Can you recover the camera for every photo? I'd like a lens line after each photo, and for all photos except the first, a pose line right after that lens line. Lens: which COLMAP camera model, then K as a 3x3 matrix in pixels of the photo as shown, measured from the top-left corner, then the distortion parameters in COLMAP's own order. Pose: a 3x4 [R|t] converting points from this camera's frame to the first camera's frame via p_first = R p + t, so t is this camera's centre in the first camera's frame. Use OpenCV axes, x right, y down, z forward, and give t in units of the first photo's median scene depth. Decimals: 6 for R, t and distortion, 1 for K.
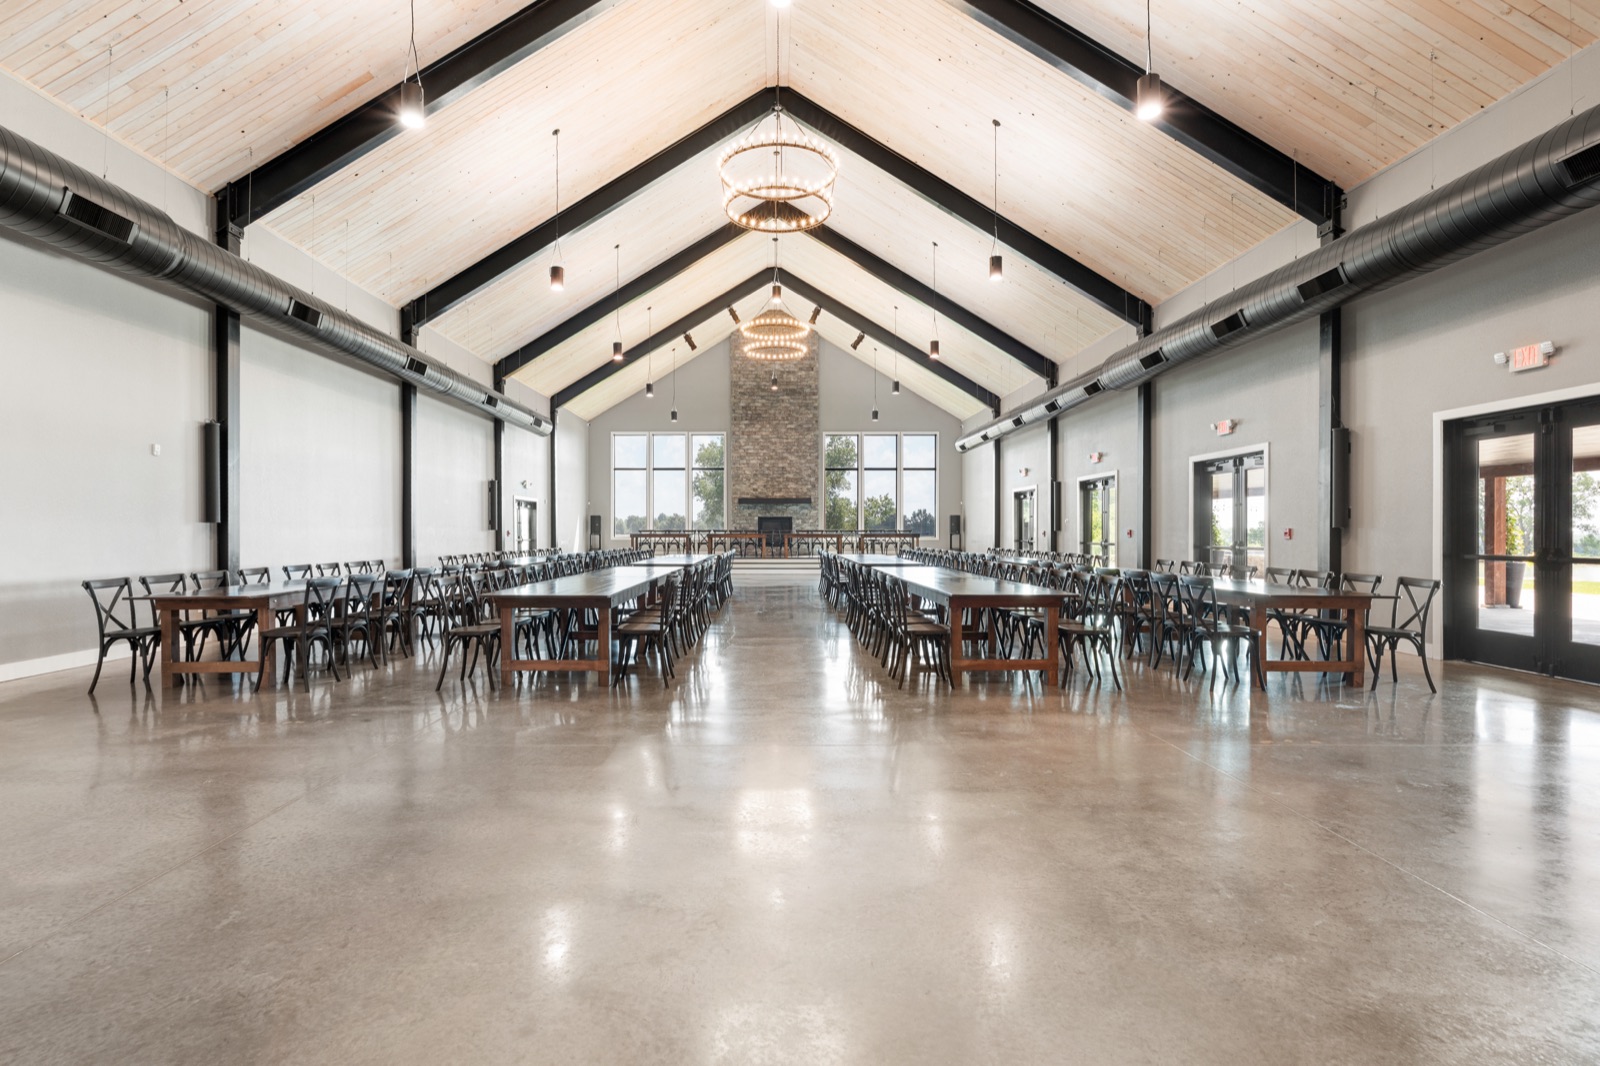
lens RADIAL K [[794.2, 0, 772.9], [0, 794.2, 537.4], [0, 0, 1]] dist [0.001948, -0.000196]
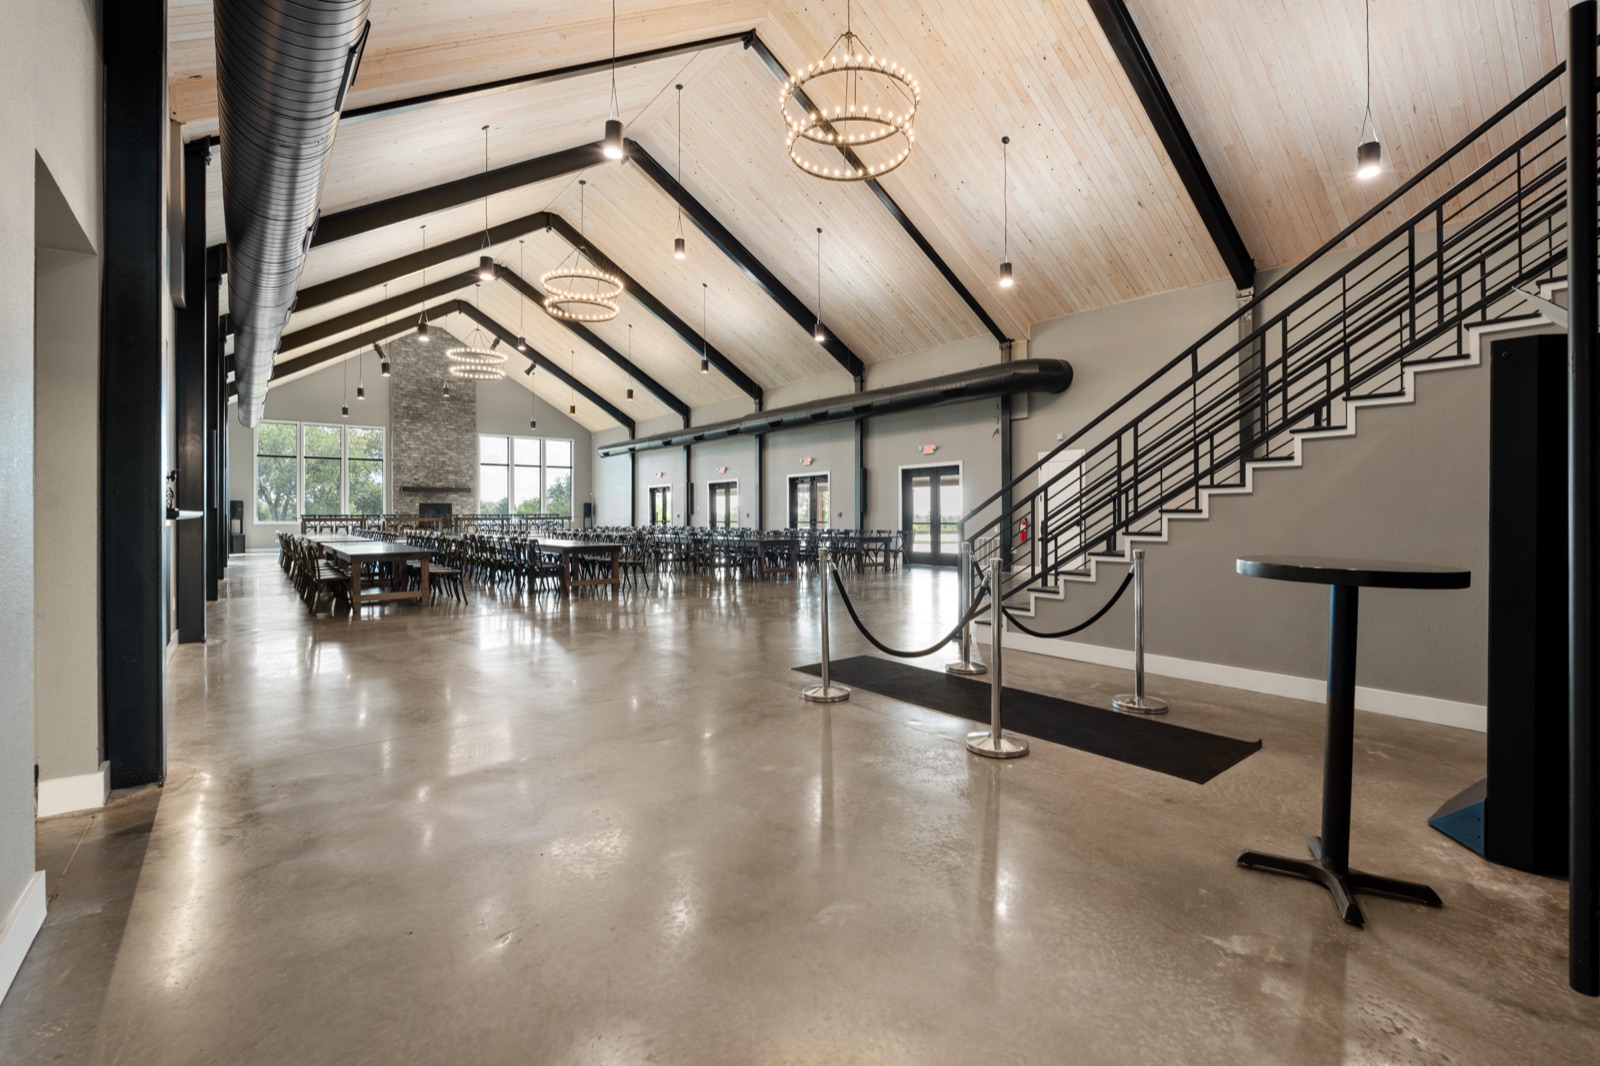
lens RADIAL K [[712.9, 0, 812.5], [0, 712.9, 510.4], [0, 0, 1]] dist [-0.004997, 0.000678]
pose [[0.784335, -0.000789, 0.620337, -0.284861], [0.009387, 0.999900, -0.010596, 0.000517], [-0.620267, 0.014134, 0.784264, -0.214711]]
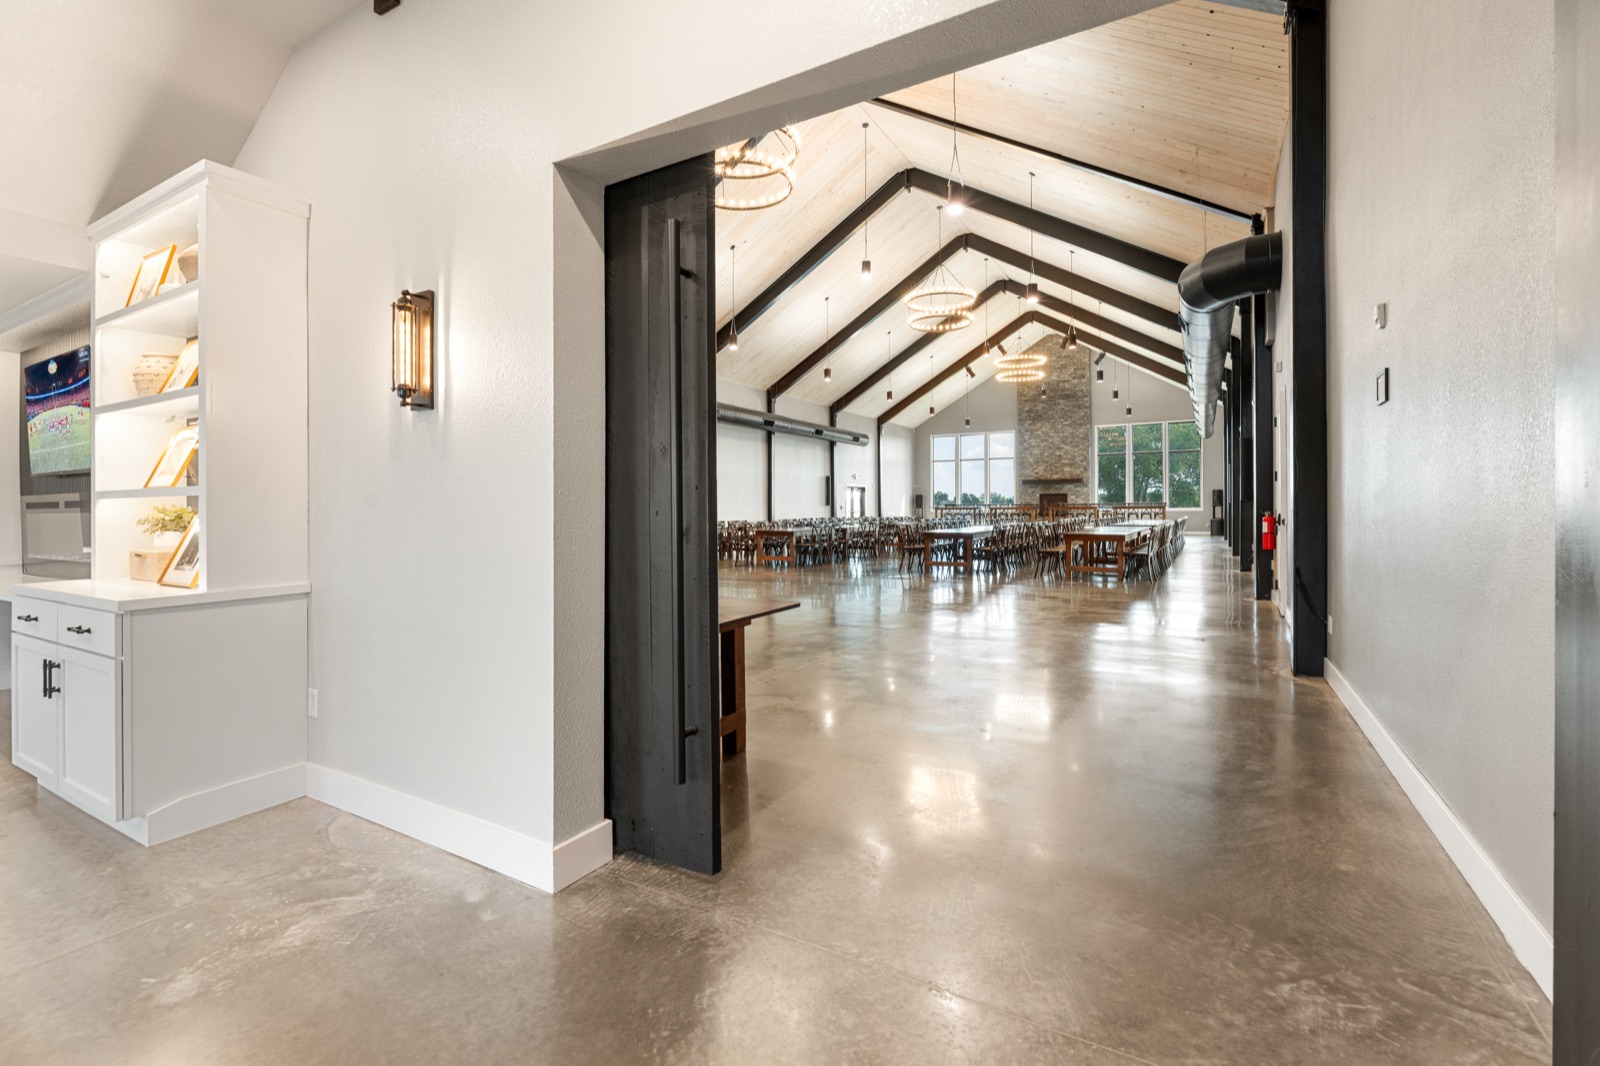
lens RADIAL K [[712.9, 0, 795.9], [0, 712.9, 522.6], [0, 0, 1]] dist [-0.004997, 0.000678]
pose [[0.871545, 0.003983, -0.490300, 0.280042], [0.003720, 0.999885, 0.014736, 0.003649], [0.490302, -0.014667, 0.871429, -0.298263]]
